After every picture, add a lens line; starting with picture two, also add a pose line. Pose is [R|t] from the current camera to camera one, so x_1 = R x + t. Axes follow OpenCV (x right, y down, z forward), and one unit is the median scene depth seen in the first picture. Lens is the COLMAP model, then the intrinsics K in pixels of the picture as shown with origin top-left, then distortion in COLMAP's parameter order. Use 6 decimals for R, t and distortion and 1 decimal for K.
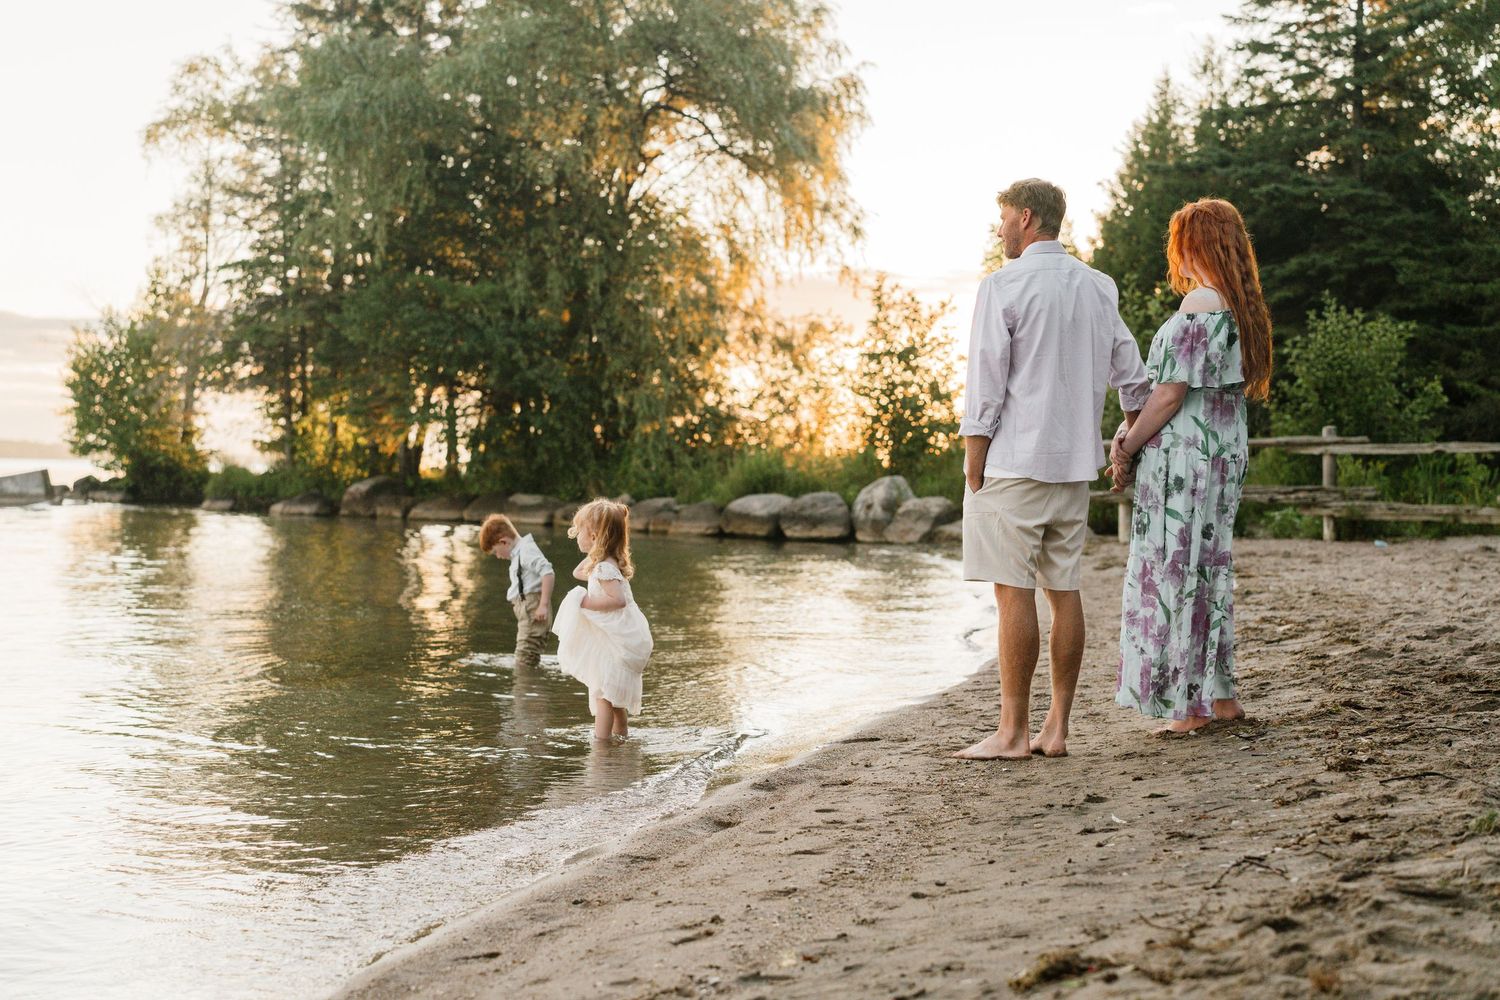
lens RADIAL K [[2130.5, 0, 750.0], [0, 2130.5, 500.0], [0, 0, 1]] dist [0.025963, 0.044709]
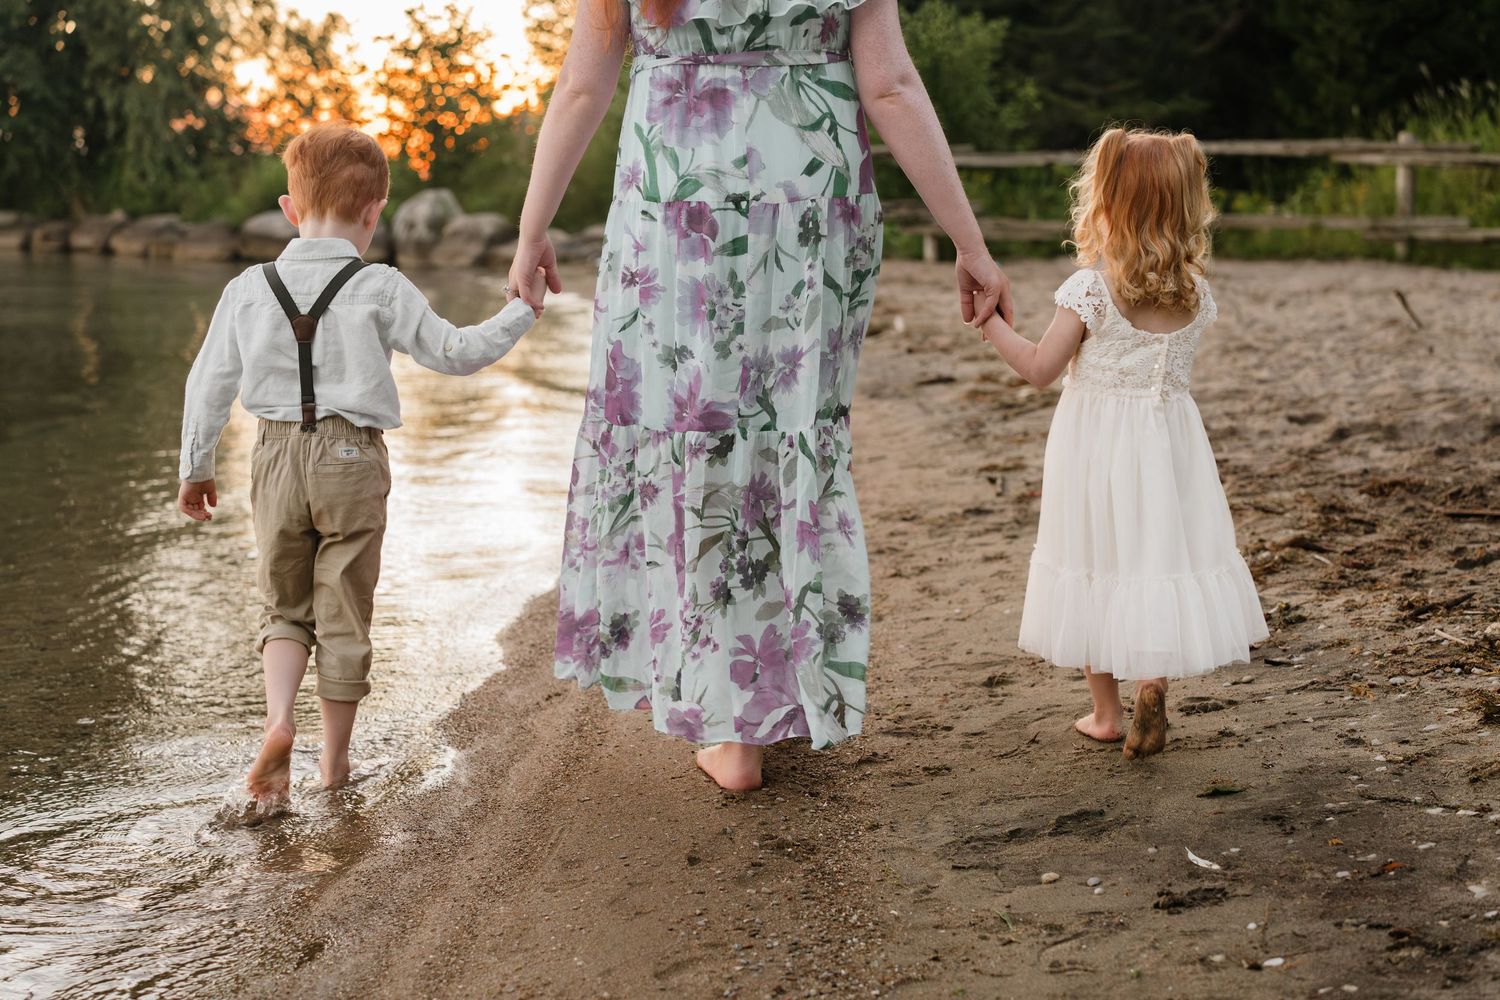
lens RADIAL K [[2145.1, 0, 750.0], [0, 2145.1, 500.0], [0, 0, 1]] dist [0.032580, 0.090598]
pose [[0.974153, -0.034876, 0.223183, -0.007501], [0.004865, 0.991020, 0.133628, -0.001983], [-0.225839, -0.129088, 0.965574, 0.080051]]
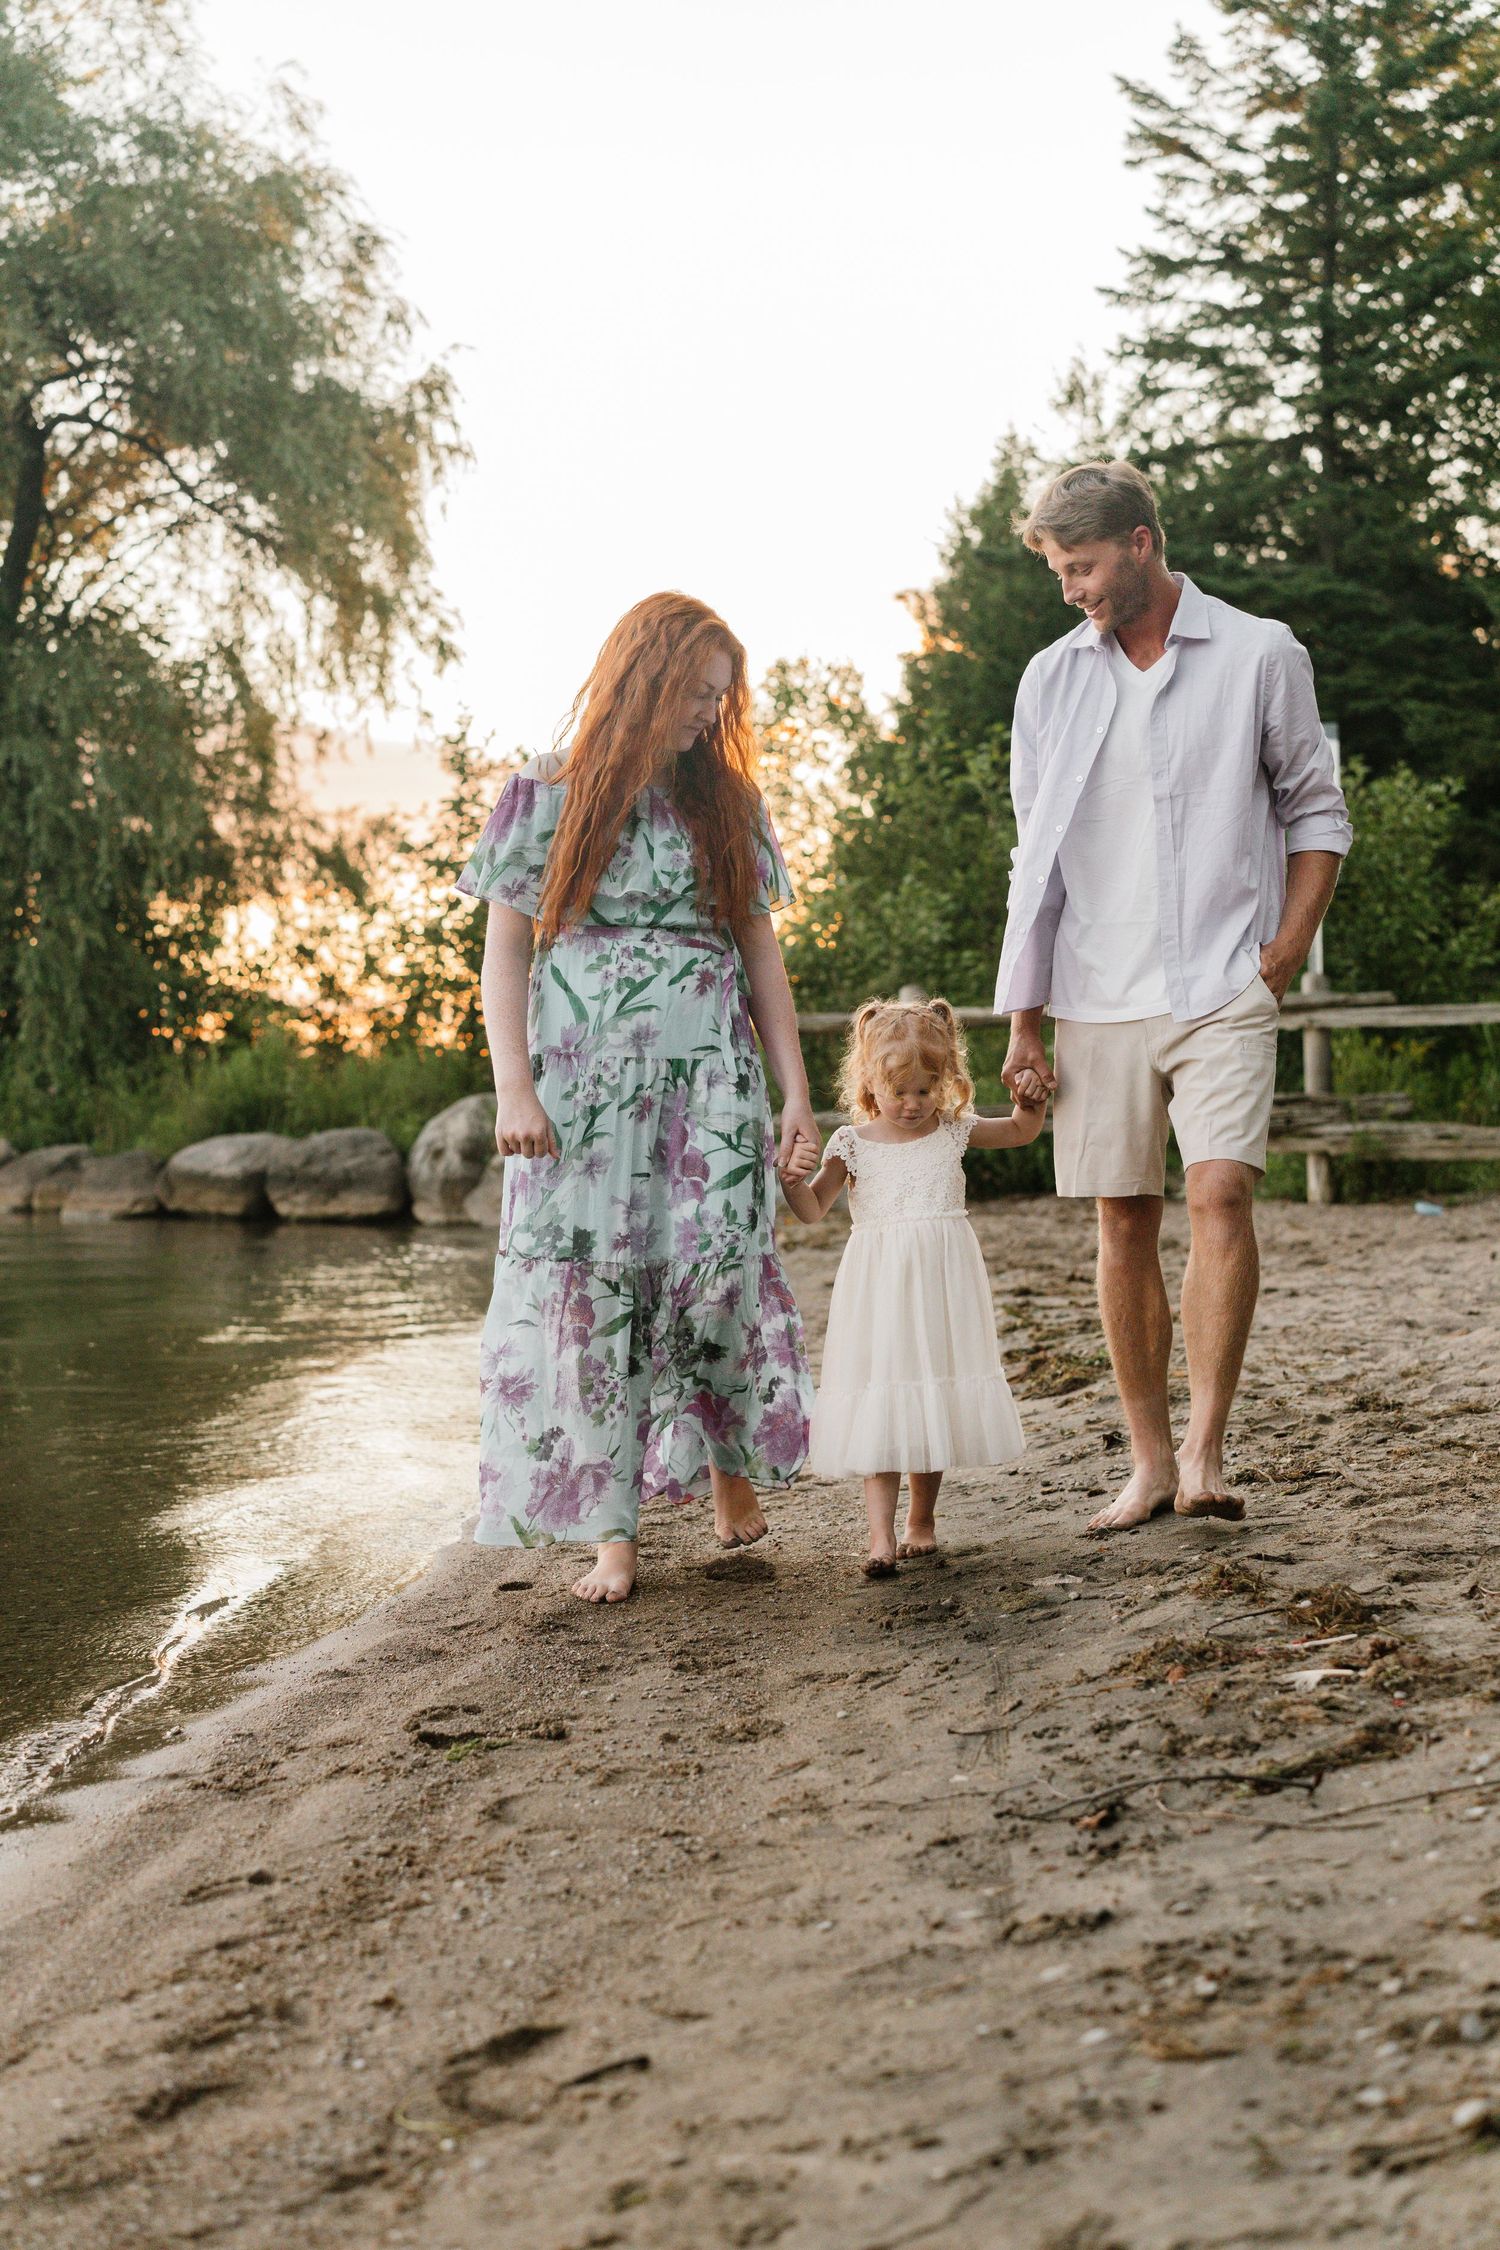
lens RADIAL K [[3083.1, 0, 748.2], [0, 3083.1, 1166.5], [0, 0, 1]] dist [0.008796, 0.122233]
pose [[0.995046, -0.022611, 0.096808, 0.046229], [0.021779, 0.999716, 0.009643, 0.000493], [-0.096998, -0.007486, 0.995256, 0.198079]]
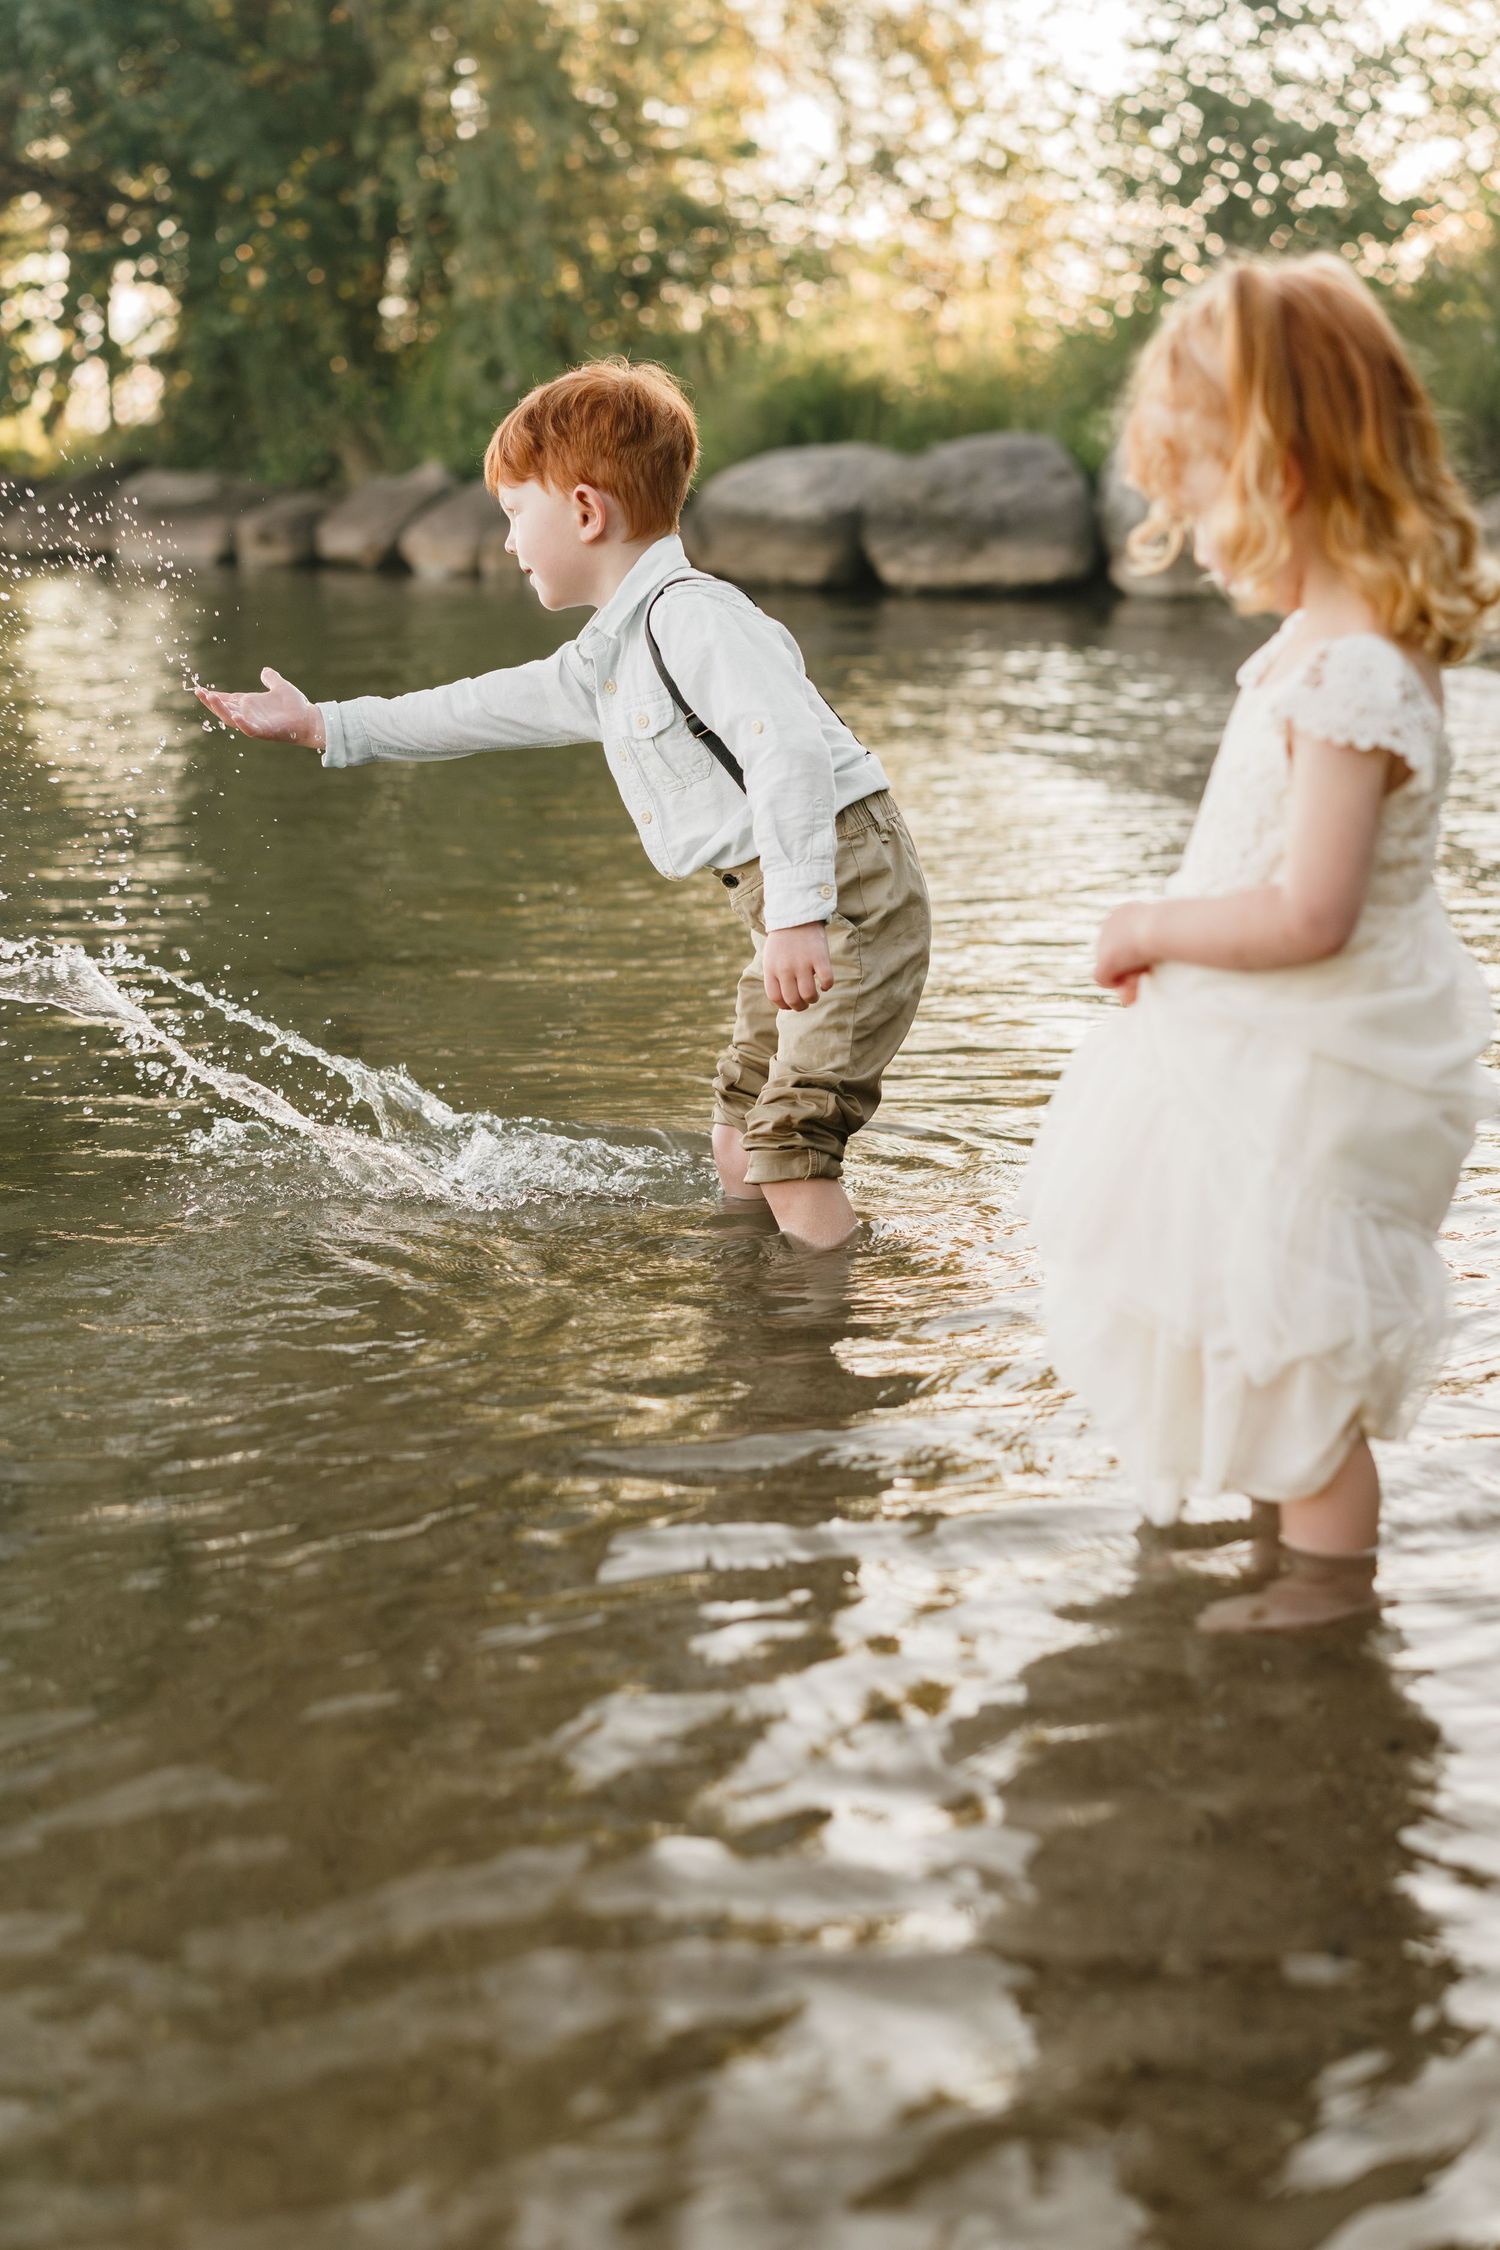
lens RADIAL K [[3551.6, 0, 750.0], [0, 3551.6, 1125.0], [0, 0, 1]] dist [-0.020223, -0.044192]
pose [[0.998274, -0.020629, -0.054986, 0.019148], [0.030096, 0.983686, 0.177357, 0.002046], [0.050430, -0.178706, 0.982609, 0.381296]]
